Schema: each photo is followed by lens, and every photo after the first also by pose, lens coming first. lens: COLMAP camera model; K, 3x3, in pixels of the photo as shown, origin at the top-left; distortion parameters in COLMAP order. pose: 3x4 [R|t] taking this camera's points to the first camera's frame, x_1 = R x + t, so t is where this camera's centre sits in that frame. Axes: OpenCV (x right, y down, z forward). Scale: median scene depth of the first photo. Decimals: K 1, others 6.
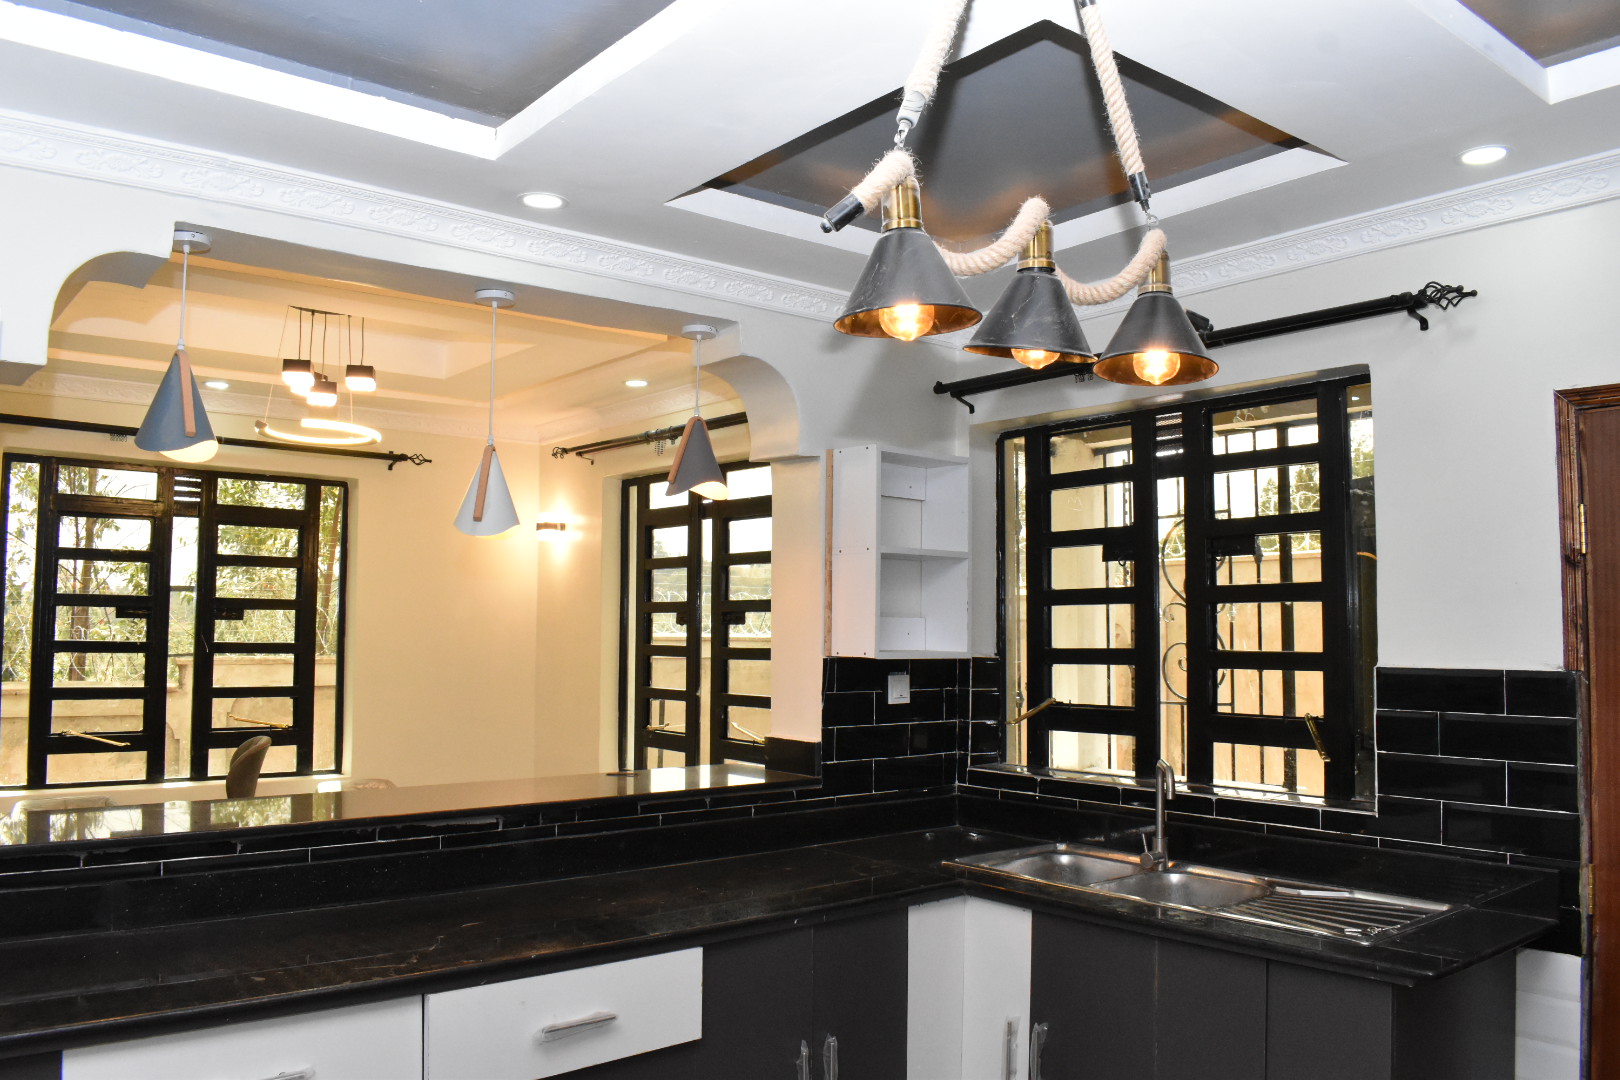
lens RADIAL K [[1273.5, 0, 810.0], [0, 1273.5, 540.0], [0, 0, 1]] dist [-0.094988, -0.000588]
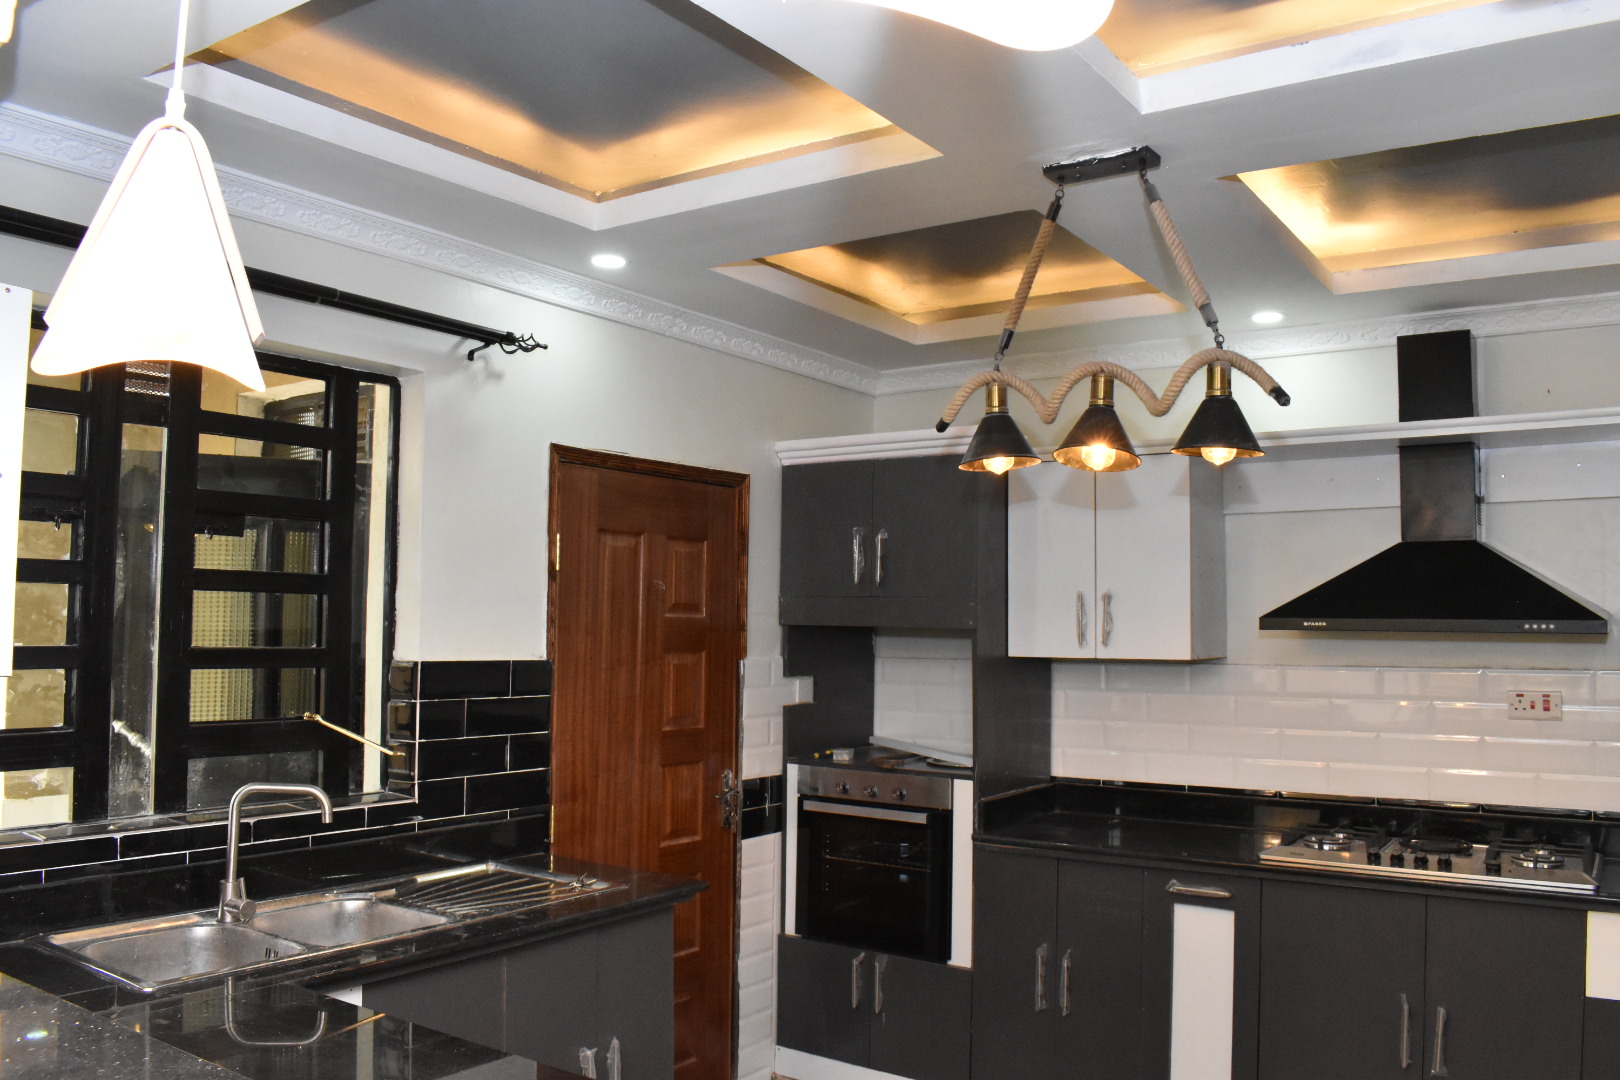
lens RADIAL K [[1273.5, 0, 810.0], [0, 1273.5, 540.0], [0, 0, 1]] dist [-0.094988, -0.000588]
pose [[-0.289911, 0.063106, 0.954971, -0.723195], [-0.074672, 0.993290, -0.088307, 0.075133], [-0.954136, -0.096910, -0.283254, 1.074507]]
